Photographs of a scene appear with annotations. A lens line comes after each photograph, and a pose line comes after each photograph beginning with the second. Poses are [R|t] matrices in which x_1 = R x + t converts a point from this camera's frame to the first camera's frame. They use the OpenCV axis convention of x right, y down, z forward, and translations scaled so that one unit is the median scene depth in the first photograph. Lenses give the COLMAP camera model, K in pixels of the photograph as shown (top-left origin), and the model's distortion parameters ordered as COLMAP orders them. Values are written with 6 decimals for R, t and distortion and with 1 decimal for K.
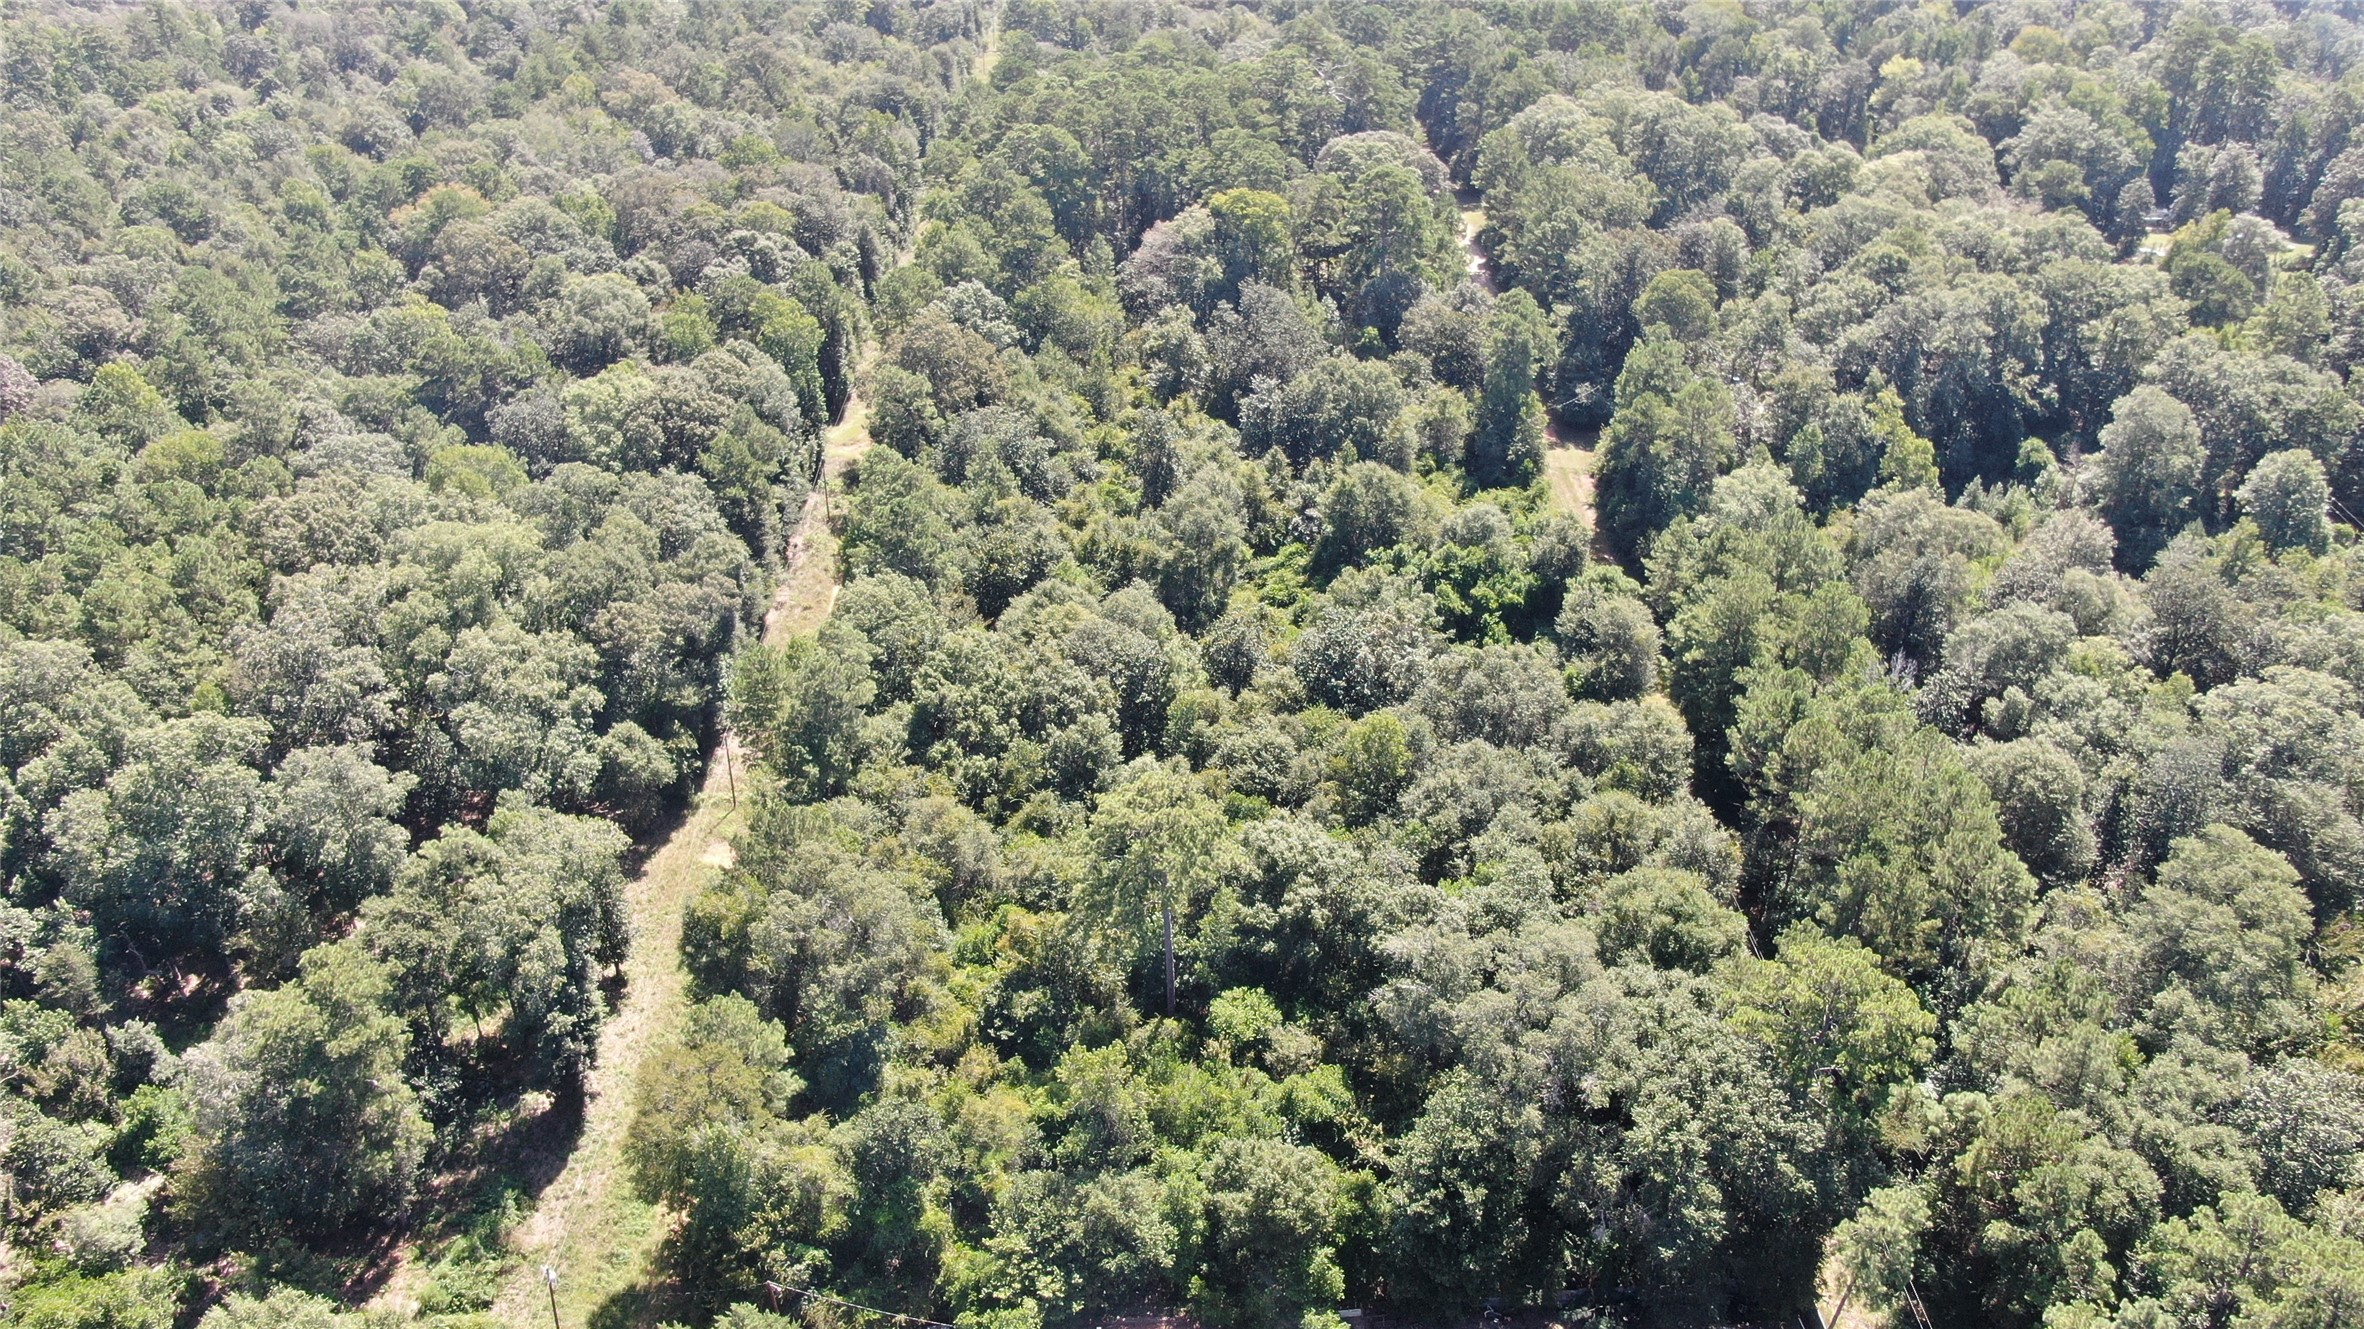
lens RADIAL K [[1713.4, 0, 1181.7], [0, 1713.4, 660.6], [0, 0, 1]] dist [-0.014935, -0.001425]
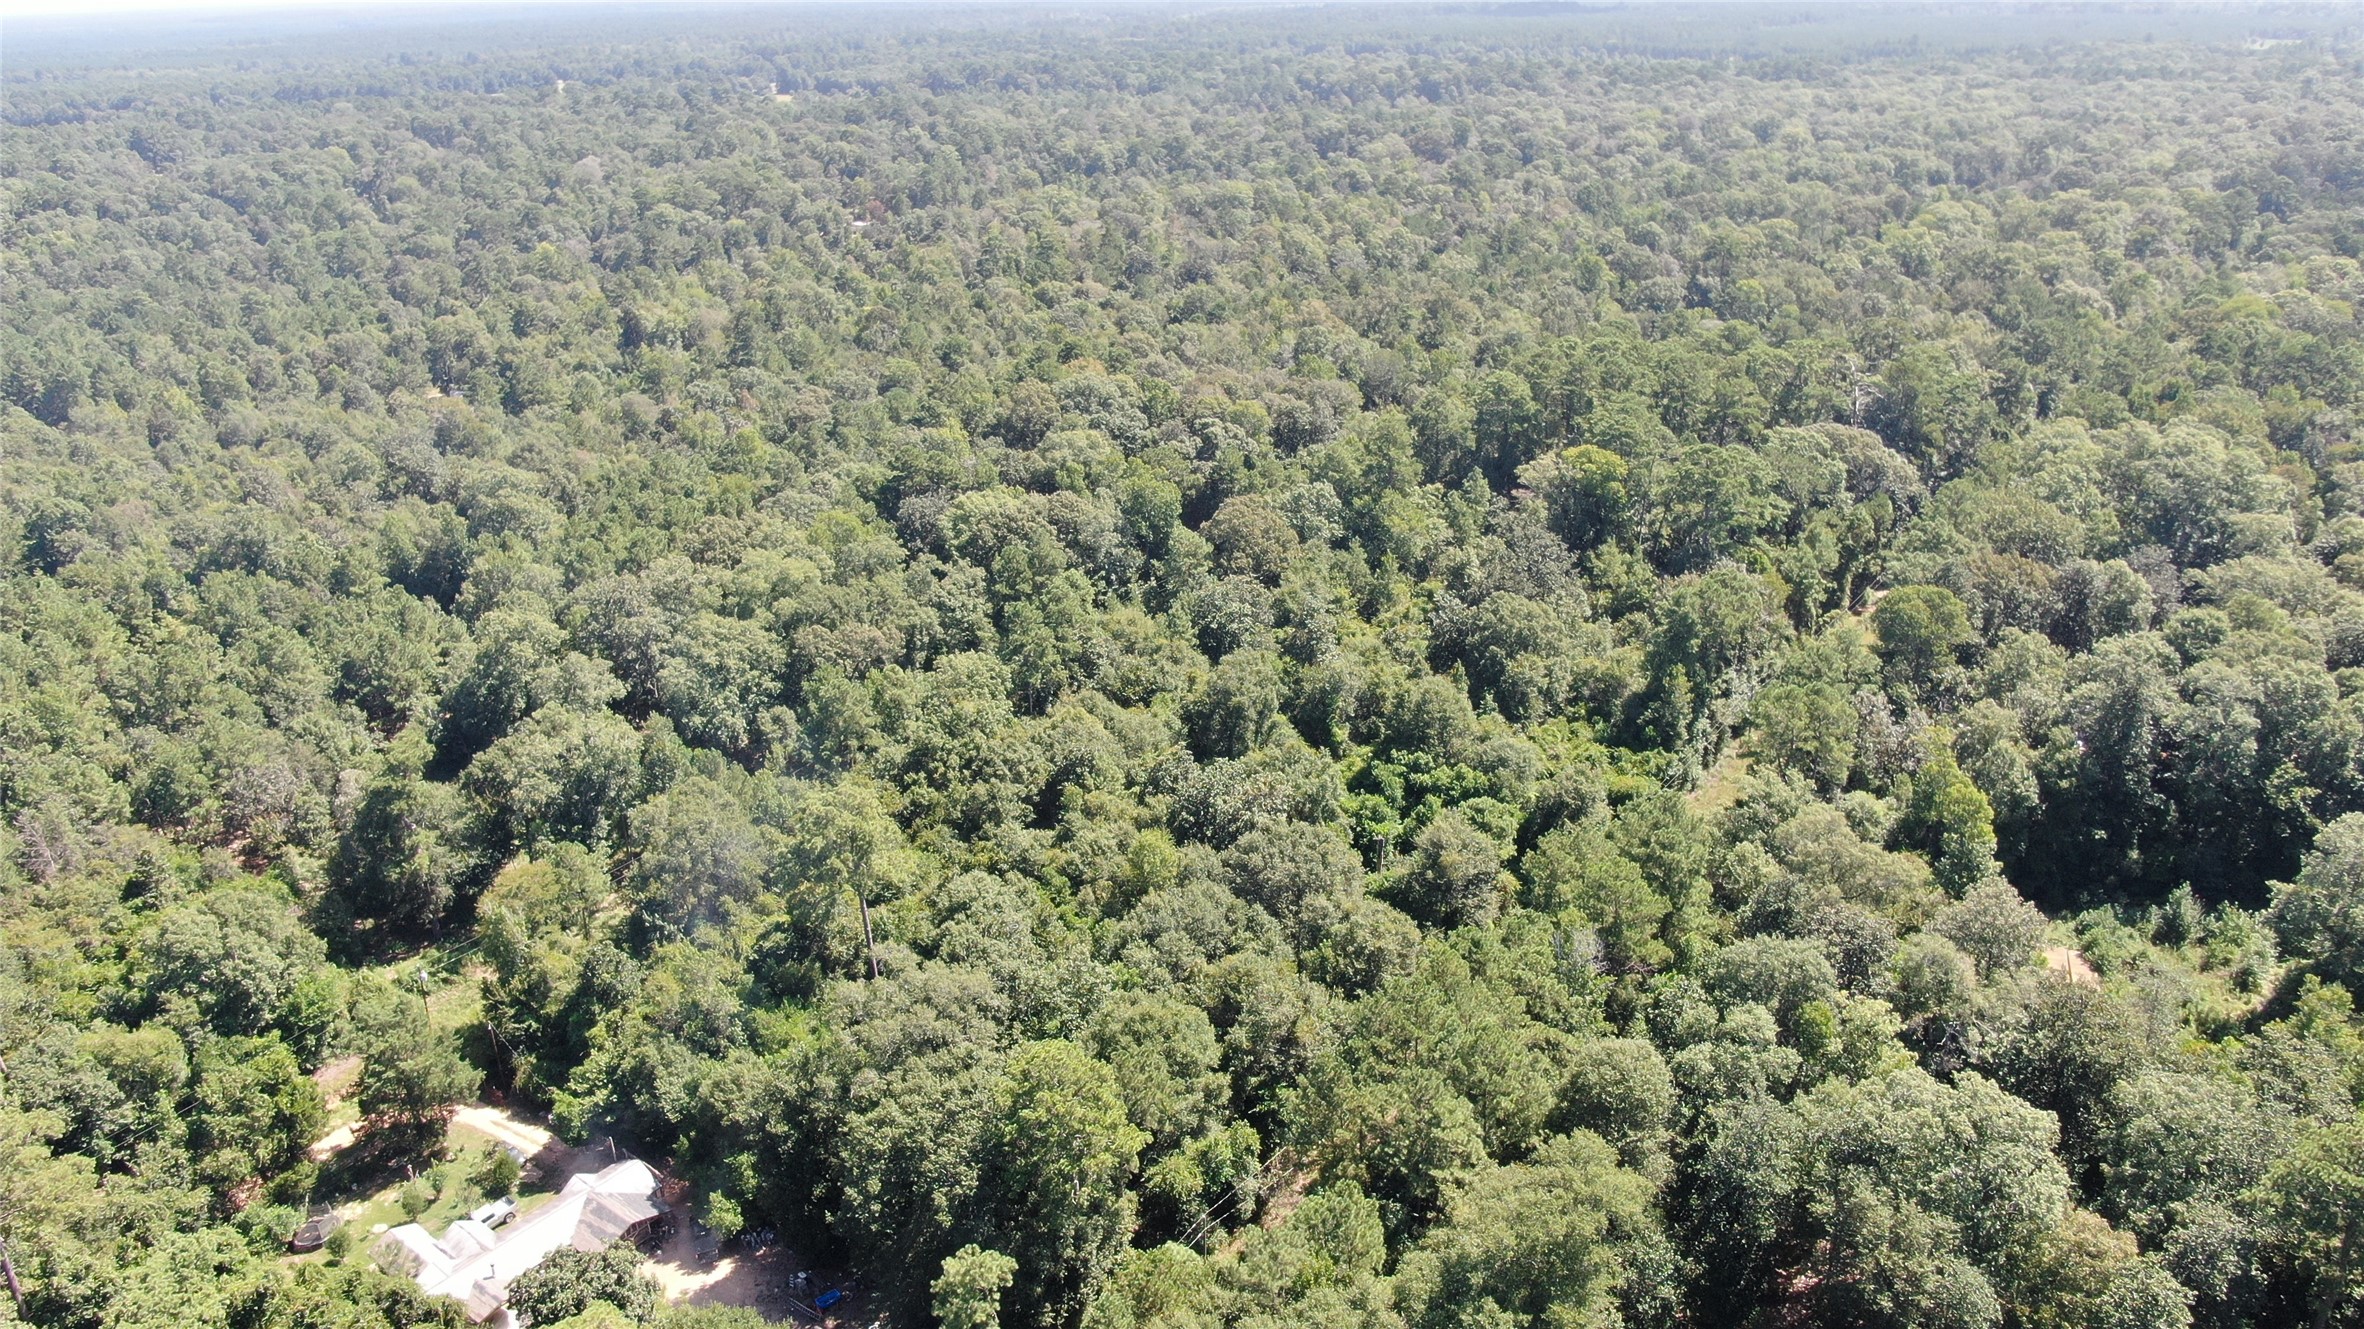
lens RADIAL K [[1713.4, 0, 1179.5], [0, 1713.4, 664.0], [0, 0, 1]] dist [-0.014935, -0.001425]
pose [[0.781517, 0.219589, -0.583962, 0.610767], [-0.304422, 0.951239, -0.049712, -0.021033], [0.544571, 0.216622, 0.810258, 0.043204]]
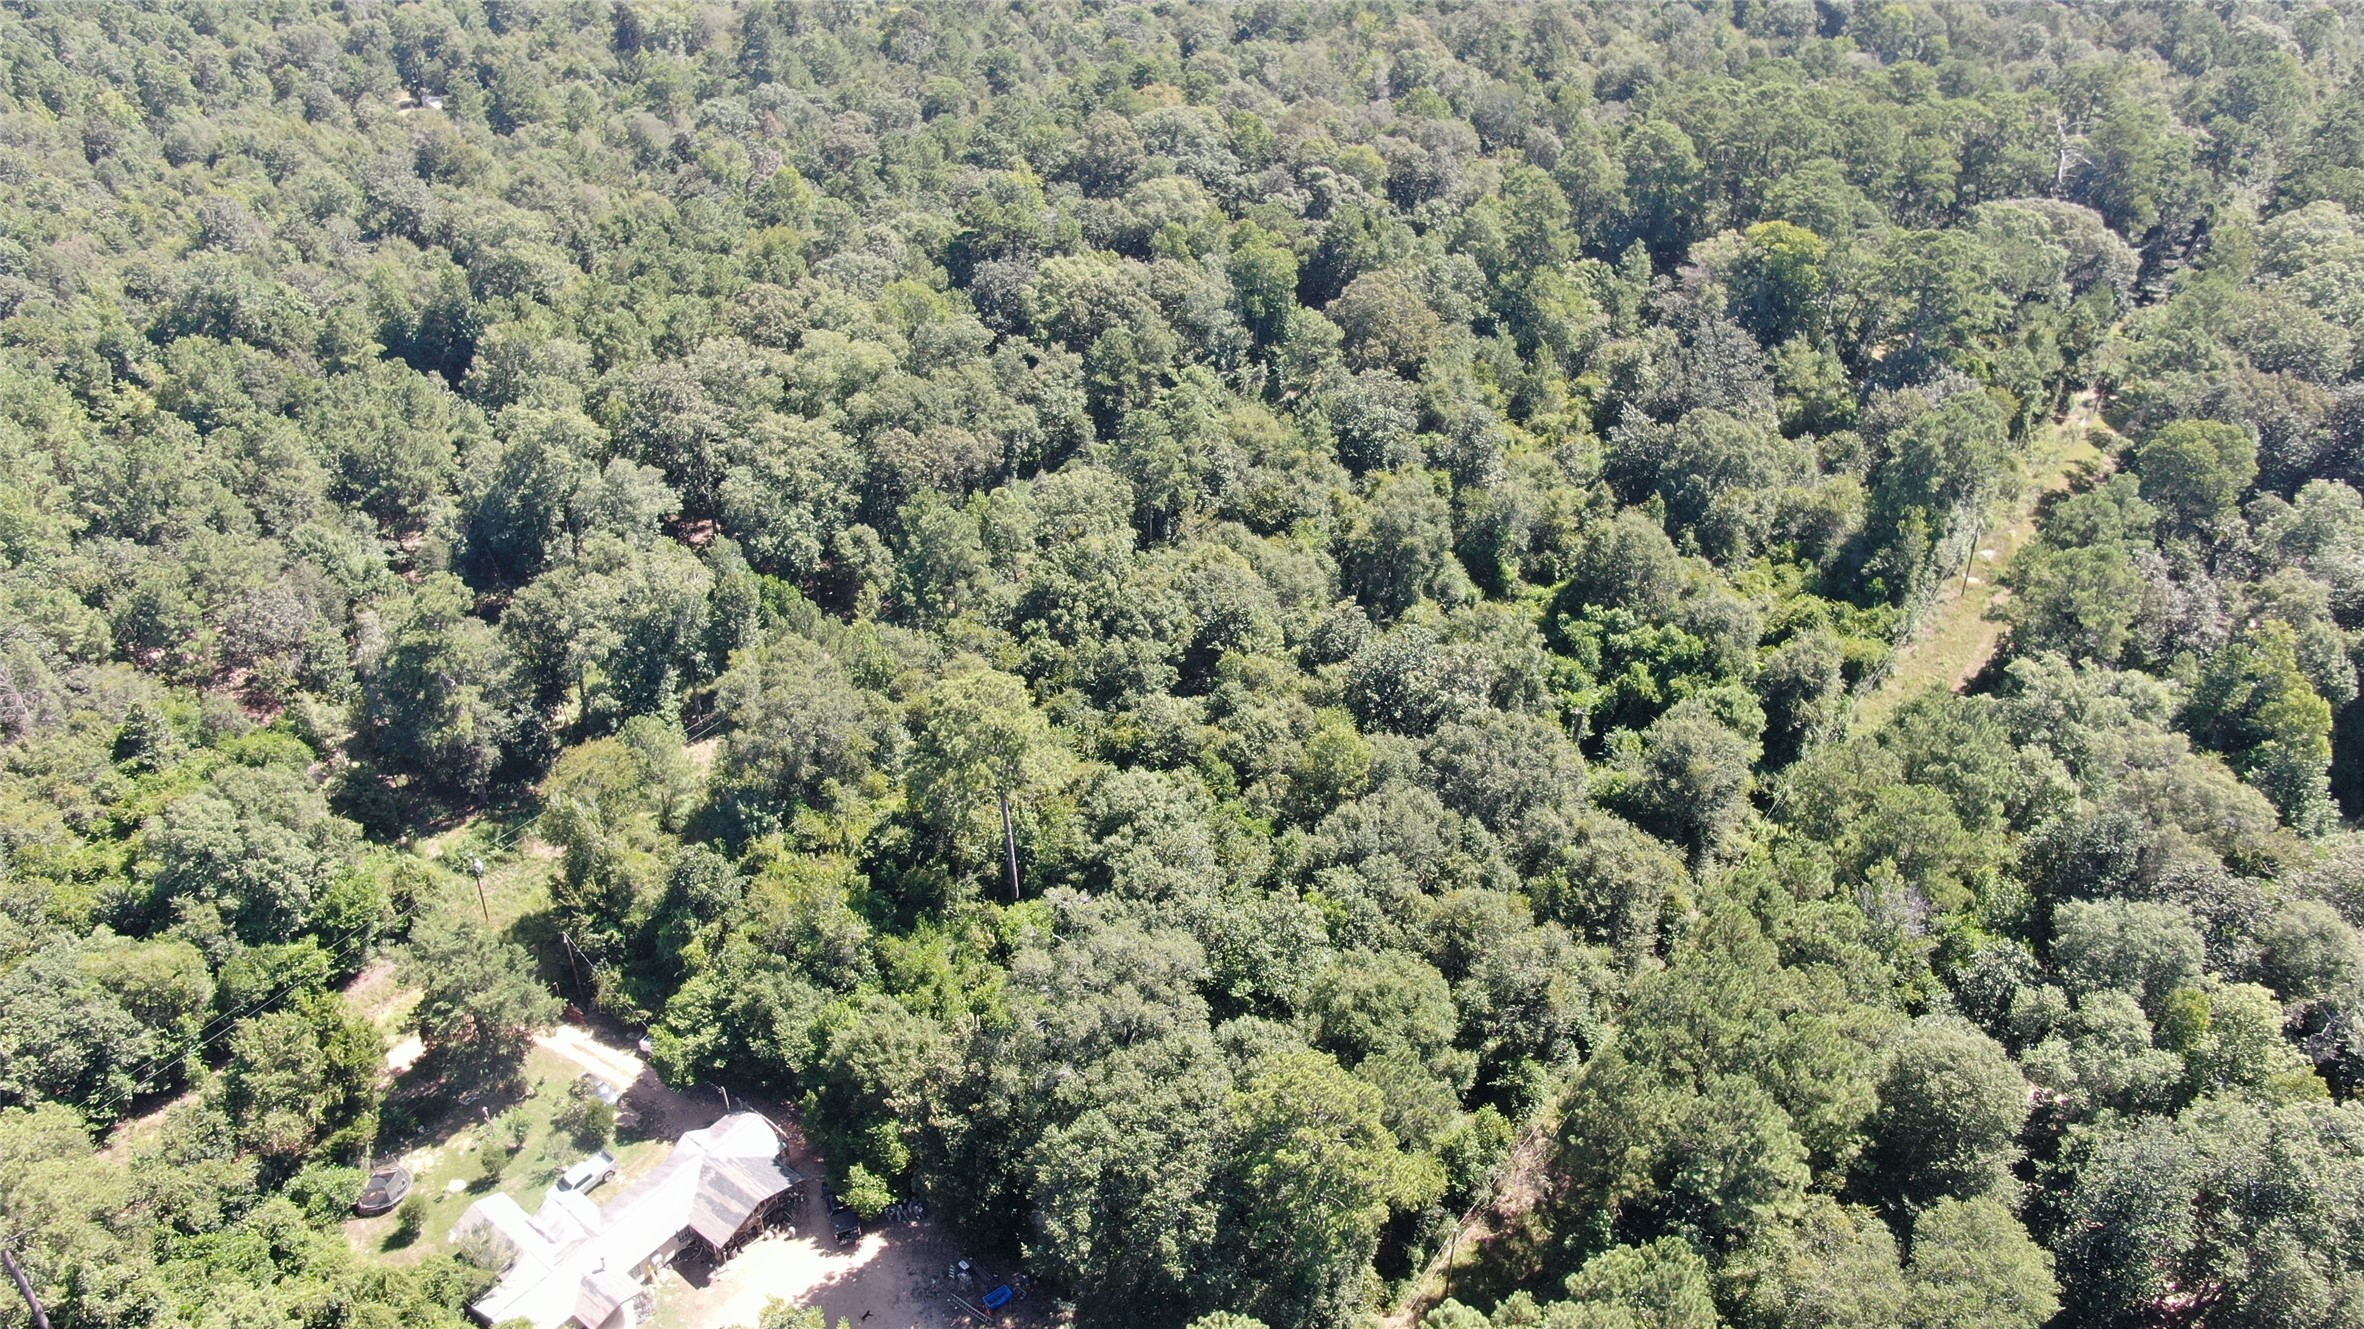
lens RADIAL K [[1713.4, 0, 1178.2], [0, 1713.4, 674.2], [0, 0, 1]] dist [-0.014935, -0.001425]
pose [[0.785188, 0.333606, -0.521715, 0.424052], [-0.323295, 0.939392, 0.114122, -0.061334], [0.528167, 0.079061, 0.845452, 0.101036]]
